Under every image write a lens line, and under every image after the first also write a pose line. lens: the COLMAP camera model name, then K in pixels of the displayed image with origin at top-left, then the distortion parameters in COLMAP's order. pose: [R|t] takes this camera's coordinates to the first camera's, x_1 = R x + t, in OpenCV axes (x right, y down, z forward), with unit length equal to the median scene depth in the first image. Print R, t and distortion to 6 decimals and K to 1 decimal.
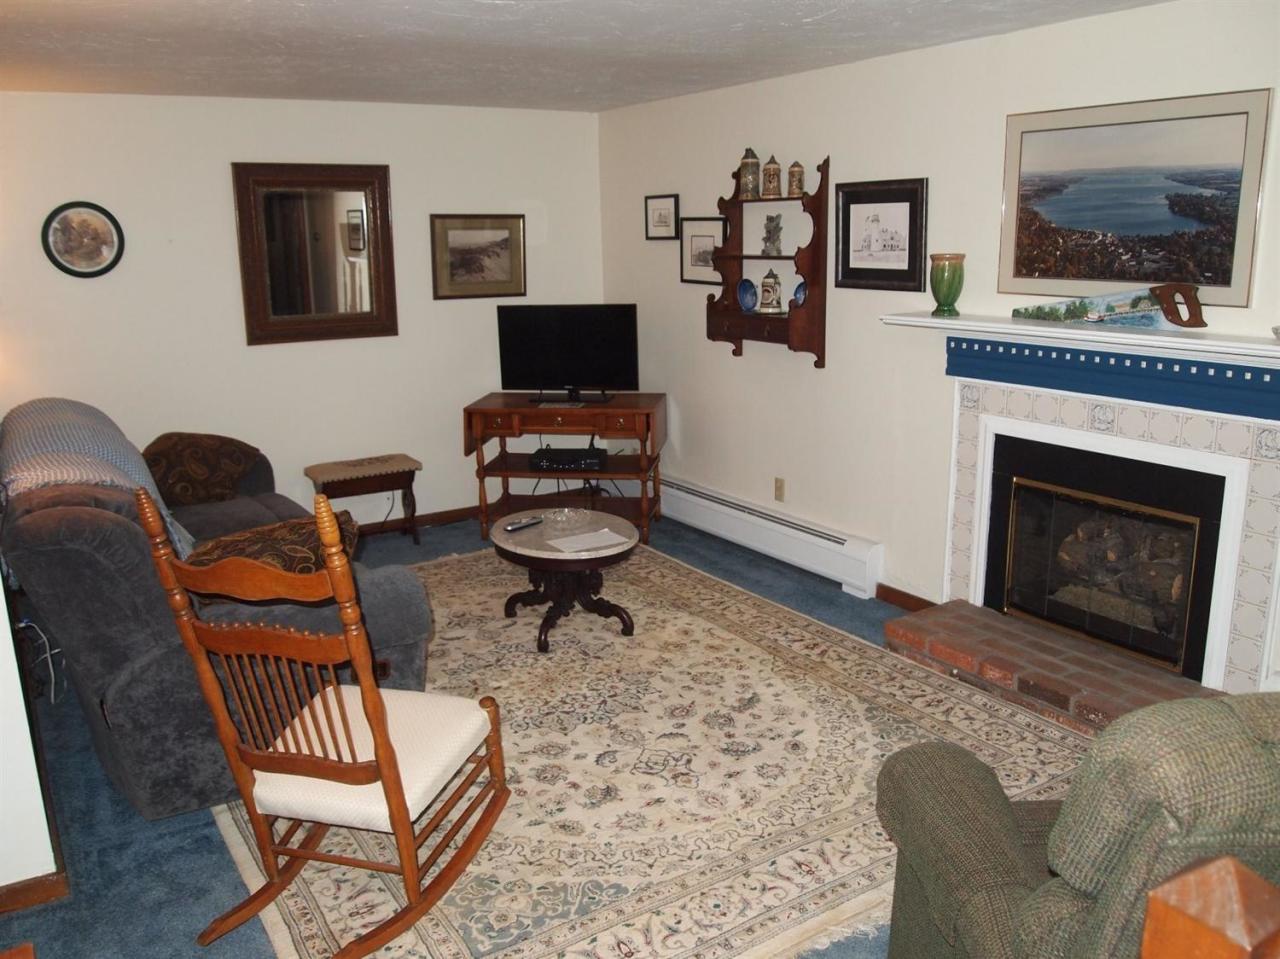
lens RADIAL K [[1028.0, 0, 639.1], [0, 1028.0, 476.7], [0, 0, 1]] dist [-0.044843, -0.002324]
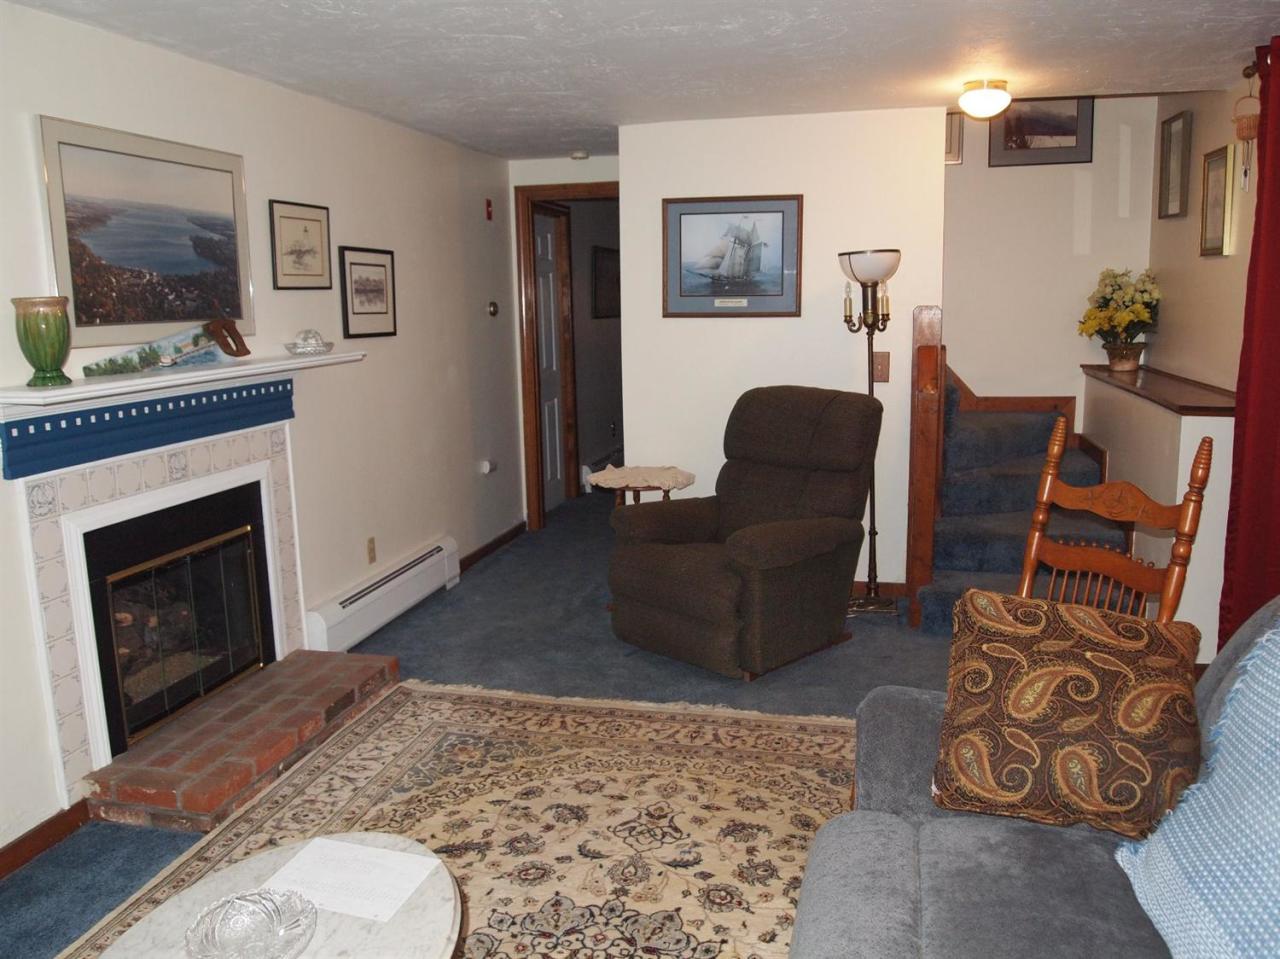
lens RADIAL K [[1030.2, 0, 638.2], [0, 1030.2, 479.3], [0, 0, 1]] dist [-0.051903, 0.002105]
pose [[-0.682025, -0.097024, 0.724864, -0.542275], [0.203040, 0.927075, 0.315130, -0.267031], [-0.702578, 0.362103, -0.612589, 1.327886]]
